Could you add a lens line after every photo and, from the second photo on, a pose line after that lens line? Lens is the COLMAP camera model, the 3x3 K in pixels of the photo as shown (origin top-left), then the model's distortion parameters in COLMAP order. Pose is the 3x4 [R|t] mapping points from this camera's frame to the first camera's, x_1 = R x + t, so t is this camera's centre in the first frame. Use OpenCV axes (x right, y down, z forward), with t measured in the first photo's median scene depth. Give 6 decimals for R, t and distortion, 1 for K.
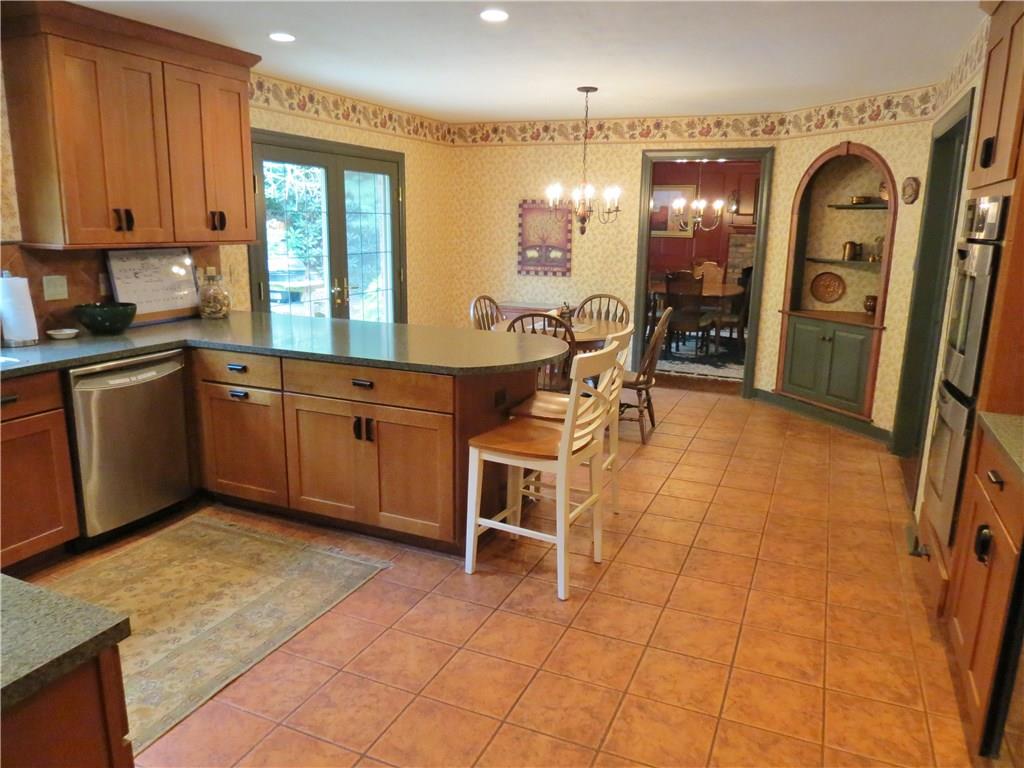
lens RADIAL K [[728.5, 0, 514.3], [0, 728.5, 385.4], [0, 0, 1]] dist [-0.002236, 0.001271]
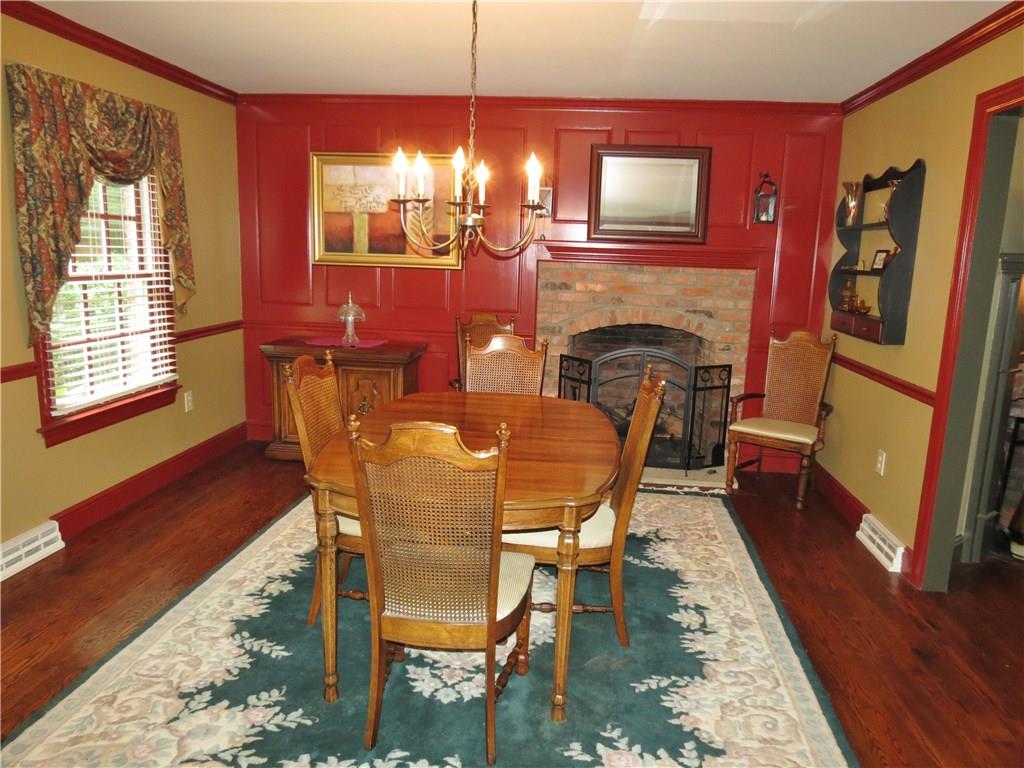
lens RADIAL K [[728.5, 0, 513.3], [0, 728.5, 383.4], [0, 0, 1]] dist [-0.002236, 0.001271]
pose [[0.958455, -0.047518, 0.281258, 0.148822], [0.056055, 0.998177, -0.022383, -0.122008], [-0.279681, 0.037219, 0.959371, 0.568625]]
